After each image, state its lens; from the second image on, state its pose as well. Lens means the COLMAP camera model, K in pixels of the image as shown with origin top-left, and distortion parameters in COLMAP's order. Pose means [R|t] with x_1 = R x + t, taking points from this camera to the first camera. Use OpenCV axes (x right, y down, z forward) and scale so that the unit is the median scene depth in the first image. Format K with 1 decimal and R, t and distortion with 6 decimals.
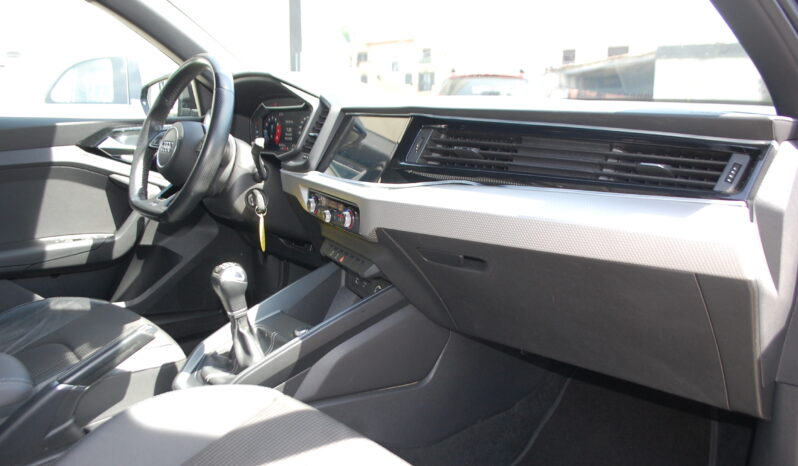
lens RADIAL K [[638.2, 0, 399.0], [0, 638.2, 233.0], [0, 0, 1]] dist [-0.083719, 0.010391]
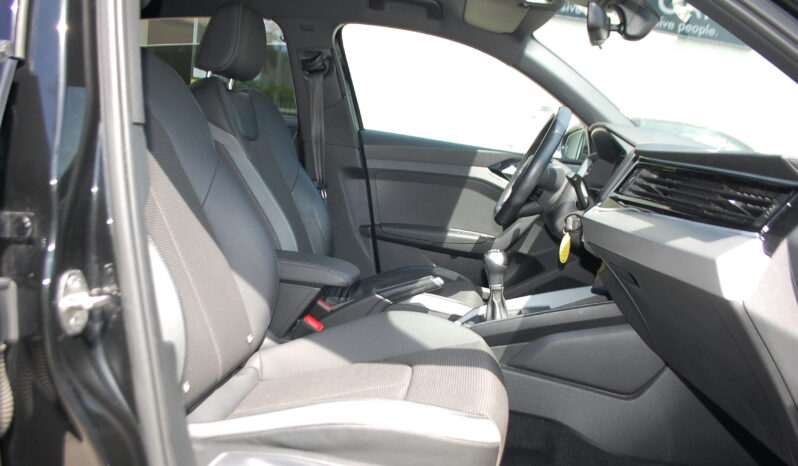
lens RADIAL K [[638.2, 0, 399.0], [0, 638.2, 233.0], [0, 0, 1]] dist [-0.083719, 0.010391]
pose [[0.658685, 0.174248, -0.731964, 0.412712], [-0.251233, 0.967917, 0.004336, 0.042463], [0.709236, 0.181037, 0.681330, -0.067167]]
